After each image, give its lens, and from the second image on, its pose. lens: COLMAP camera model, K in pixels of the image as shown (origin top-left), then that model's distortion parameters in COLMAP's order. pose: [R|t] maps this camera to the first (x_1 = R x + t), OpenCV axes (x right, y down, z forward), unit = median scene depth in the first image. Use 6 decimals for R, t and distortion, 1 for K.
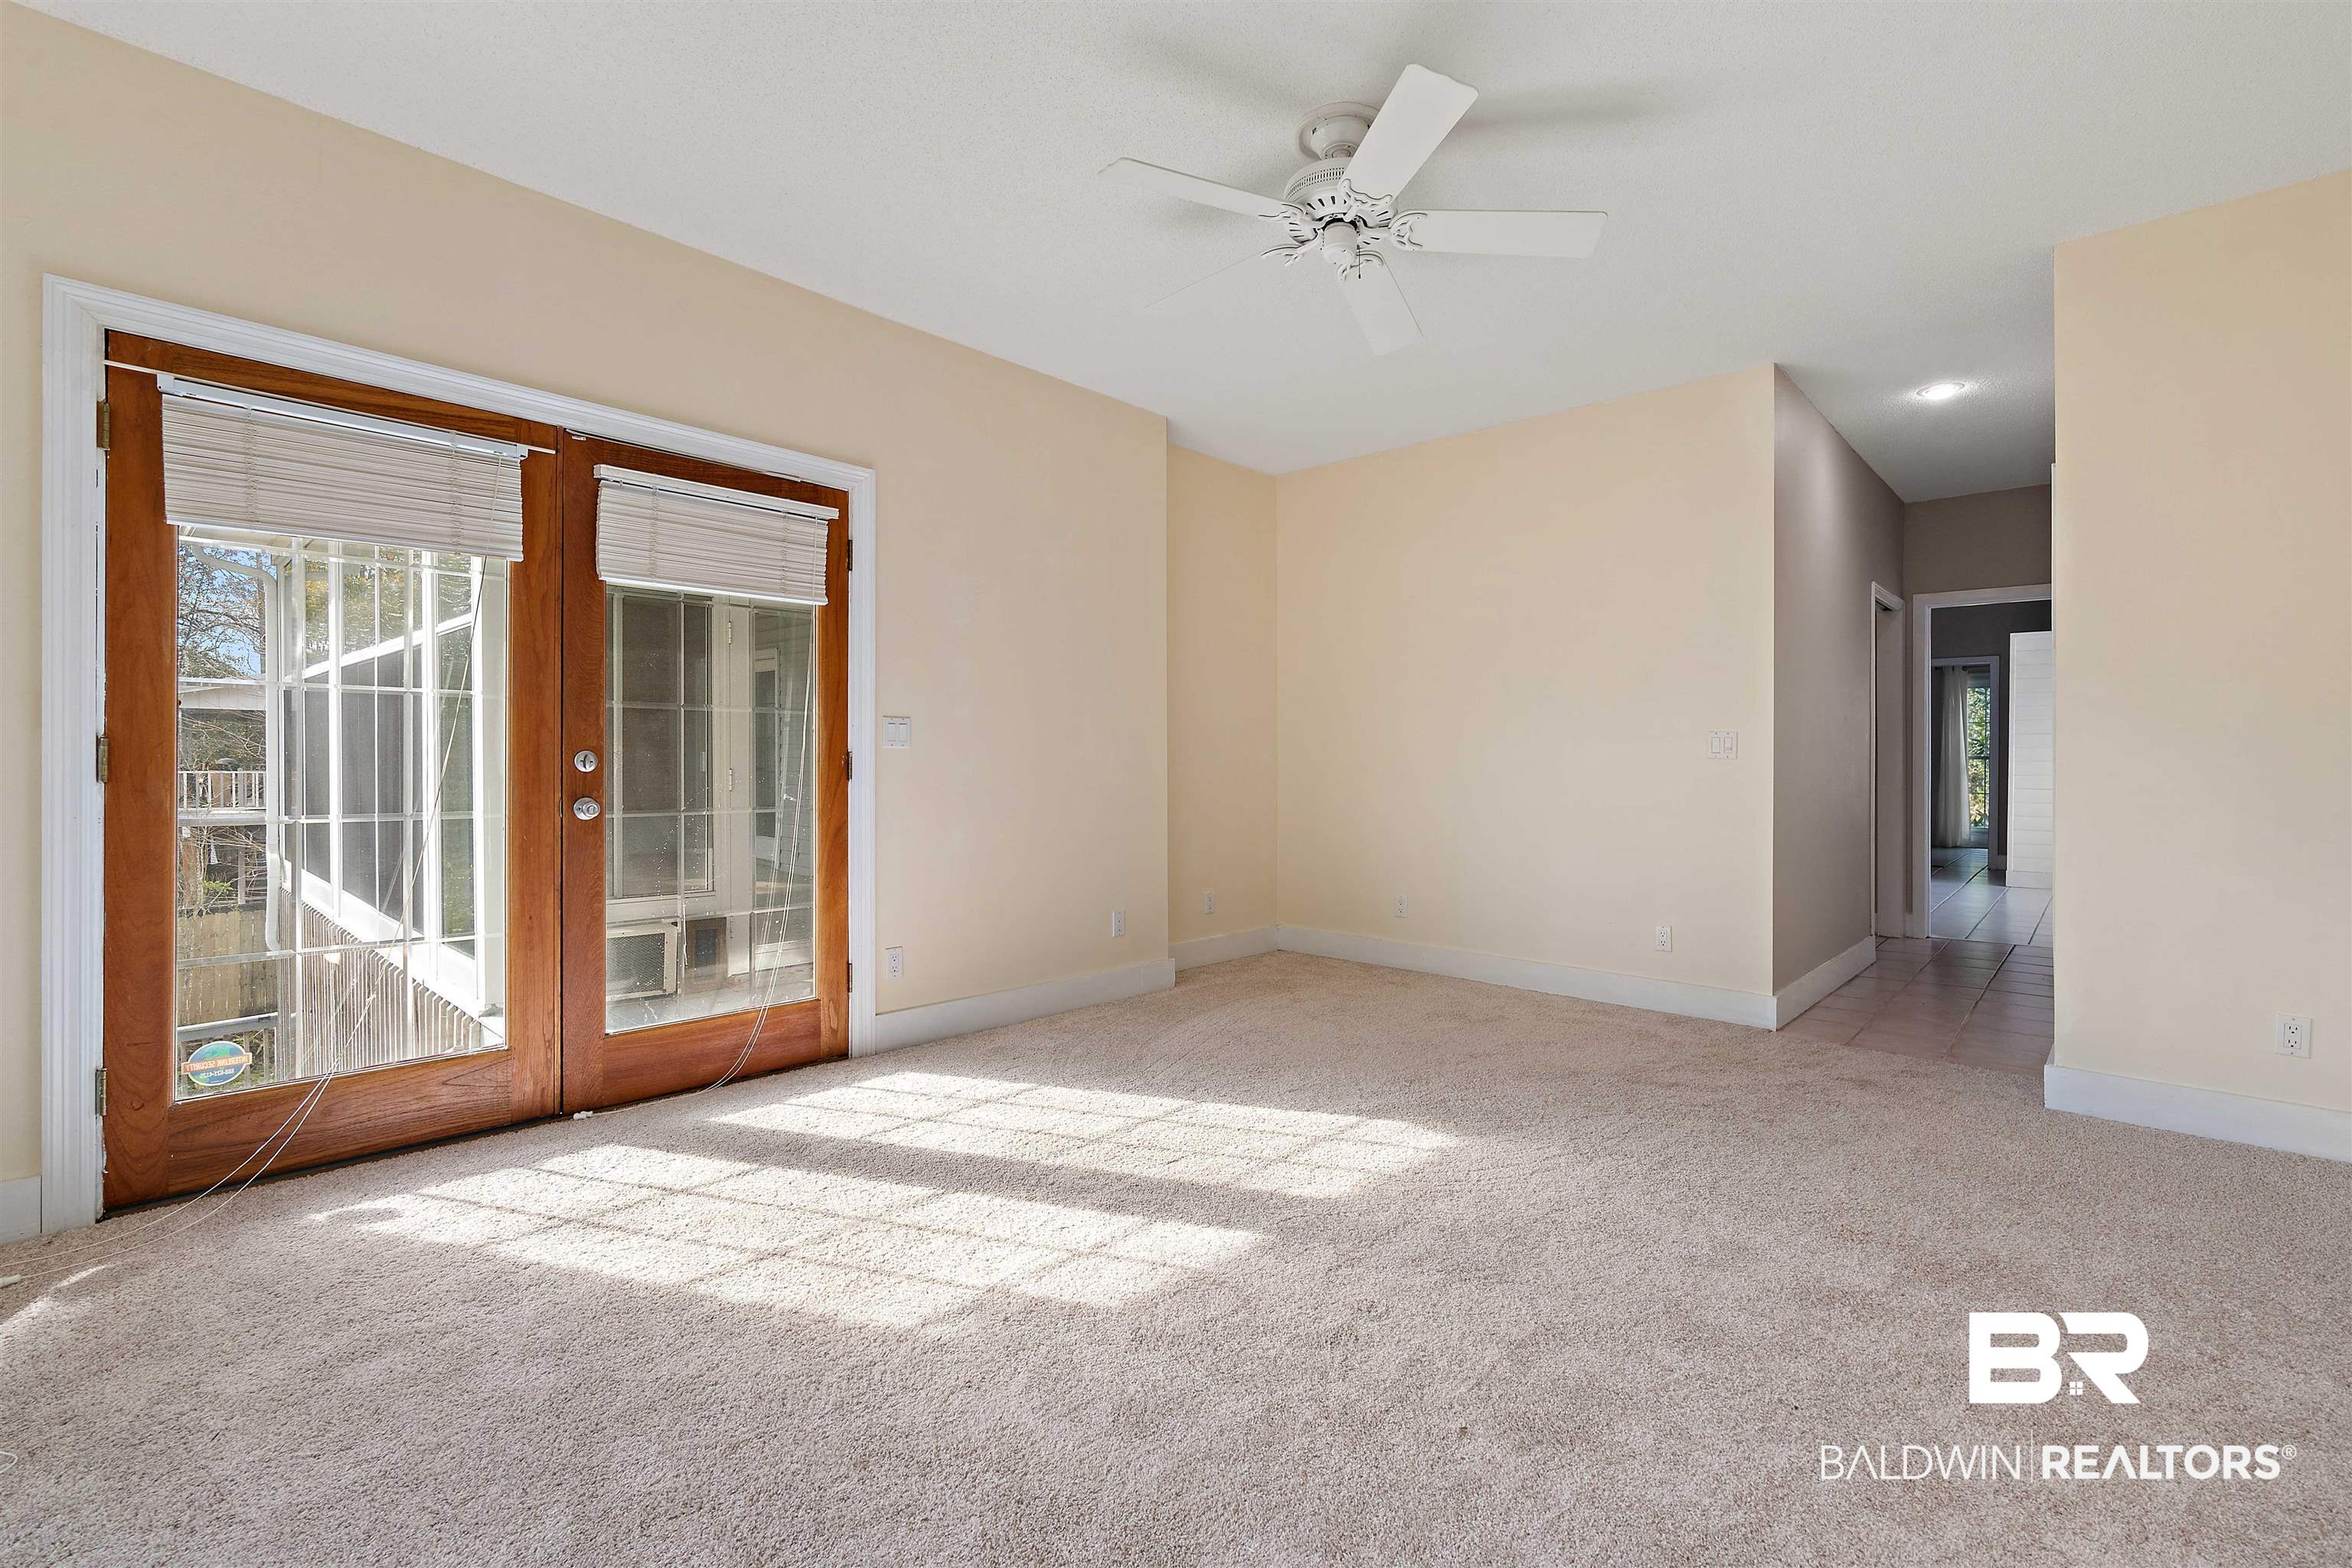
lens RADIAL K [[1033.1, 0, 1196.8], [0, 1033.1, 764.0], [0, 0, 1]] dist [-0.006069, -0.000230]
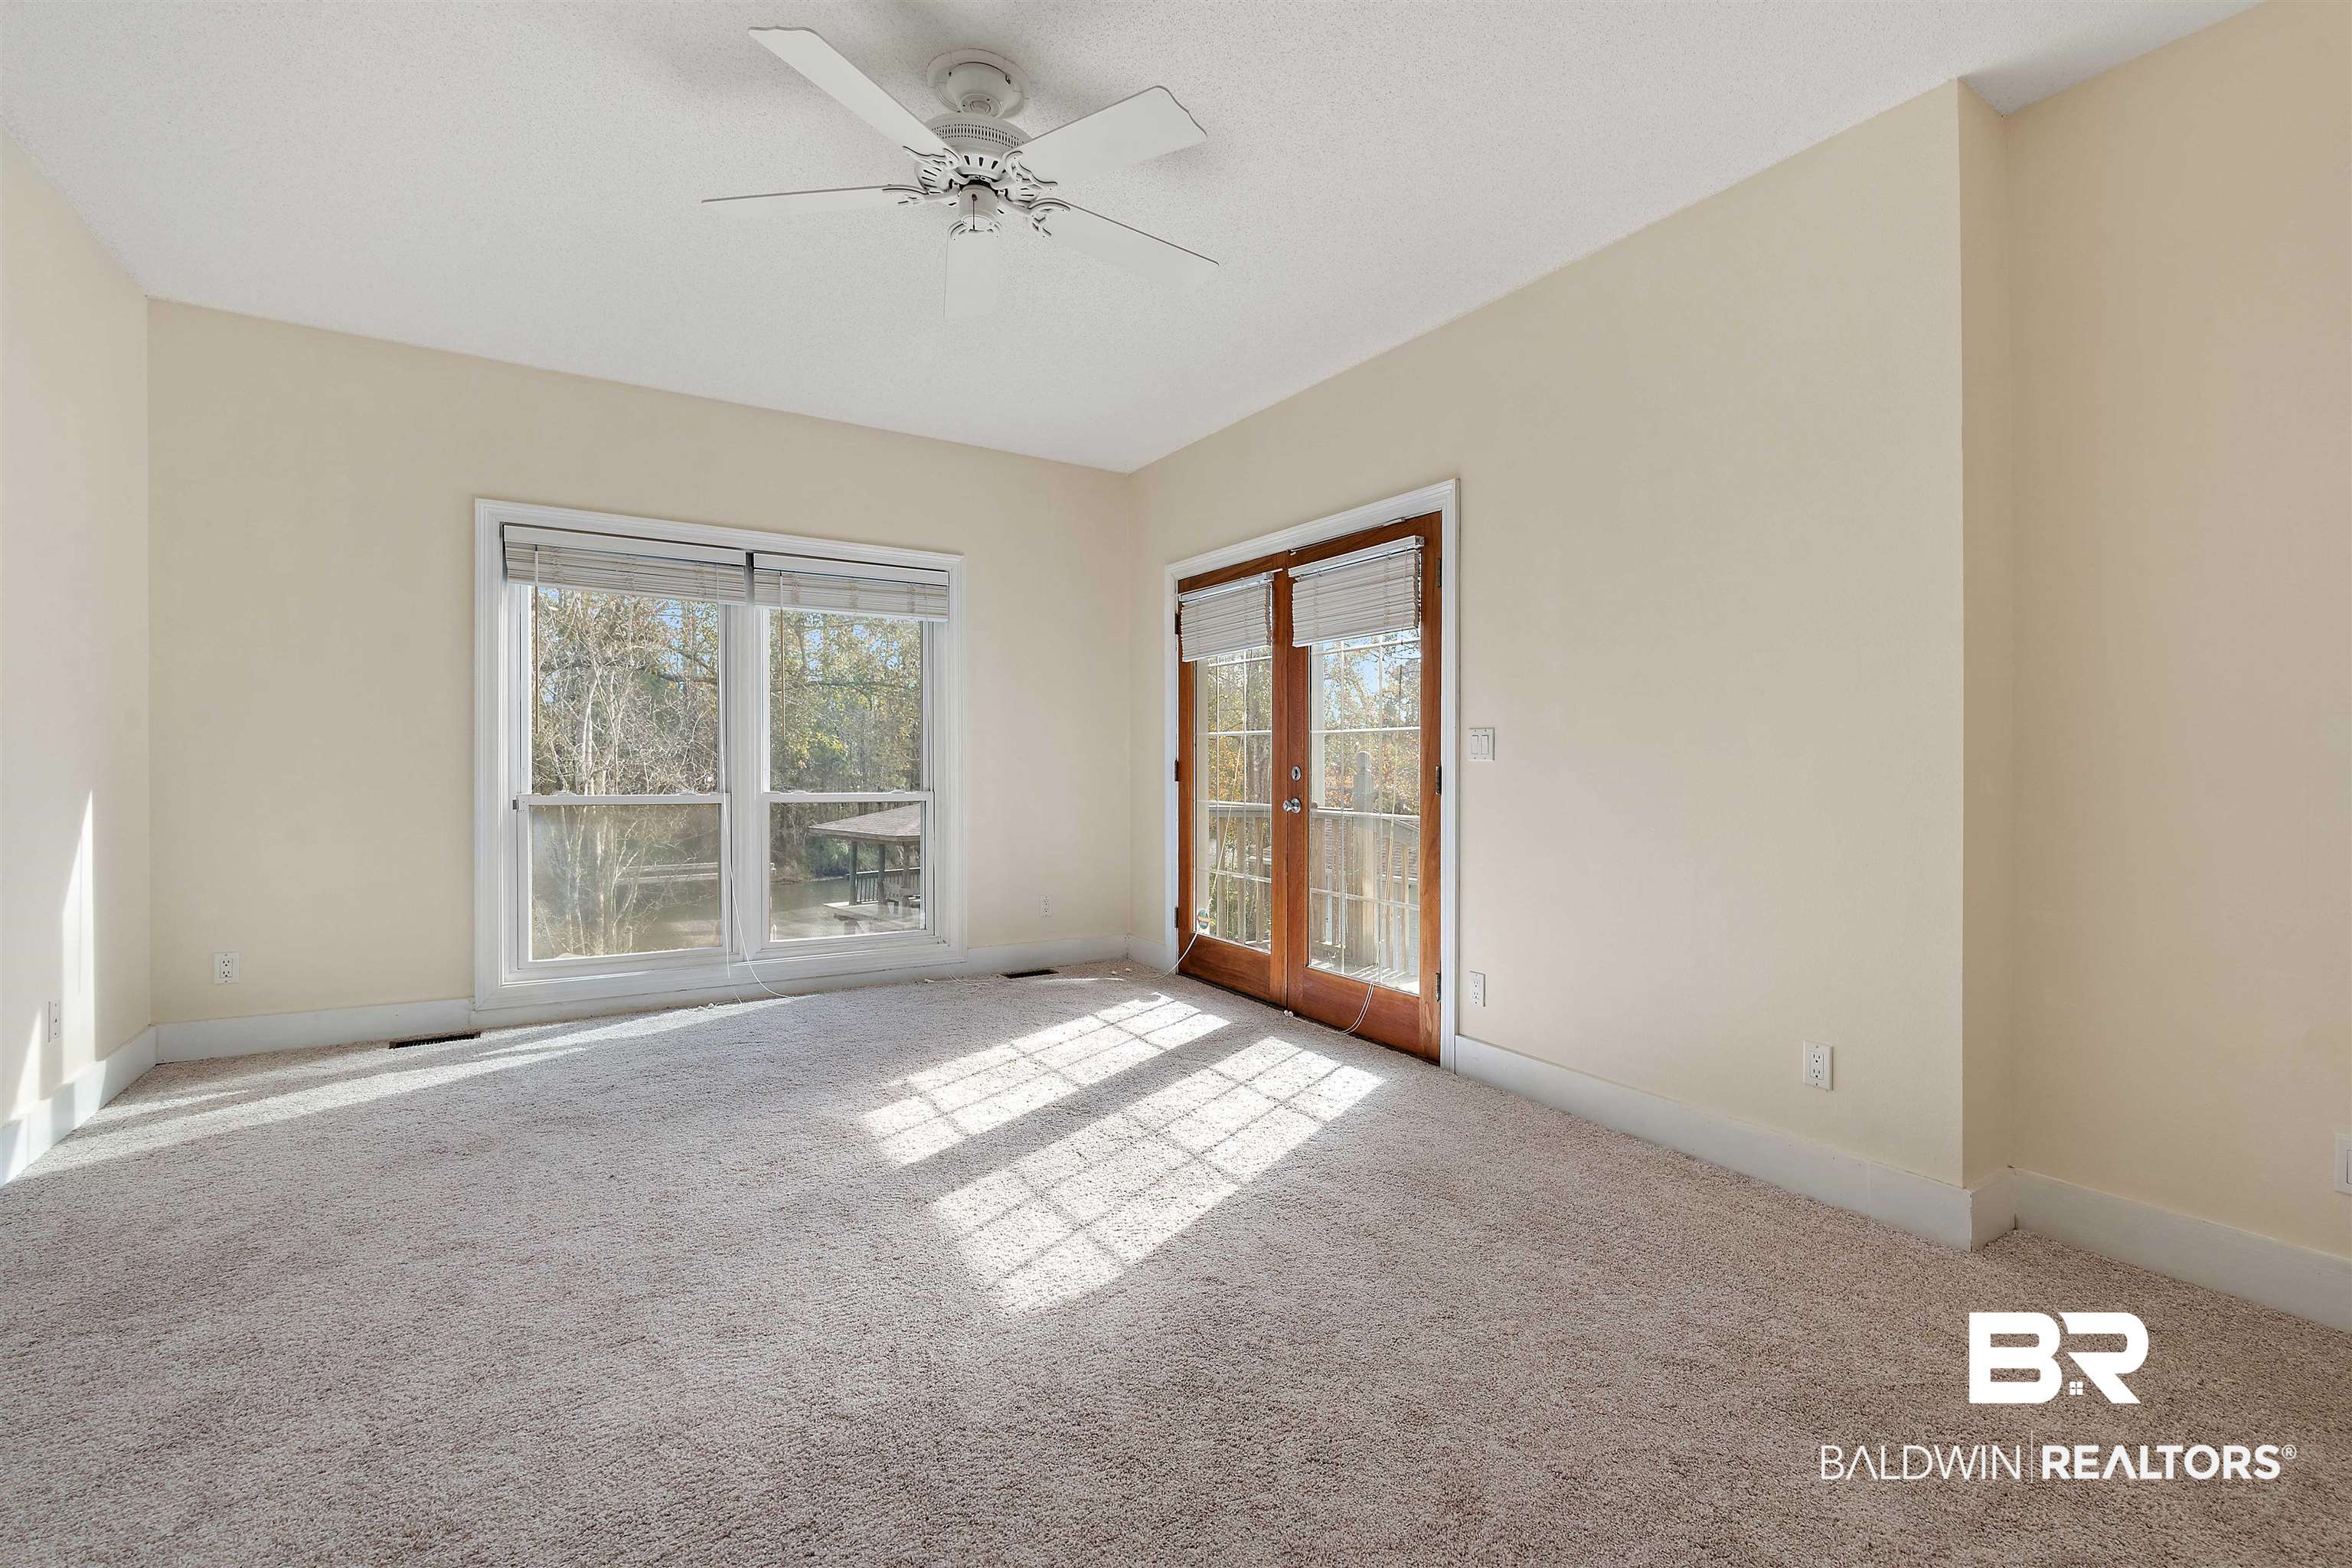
lens RADIAL K [[1033.1, 0, 1198.9], [0, 1033.1, 779.6], [0, 0, 1]] dist [-0.006069, -0.000230]
pose [[-0.255775, -0.000352, -0.966736, 0.871405], [-0.018973, 0.999809, 0.004656, 0.003147], [0.966550, 0.019533, -0.255733, 1.265377]]
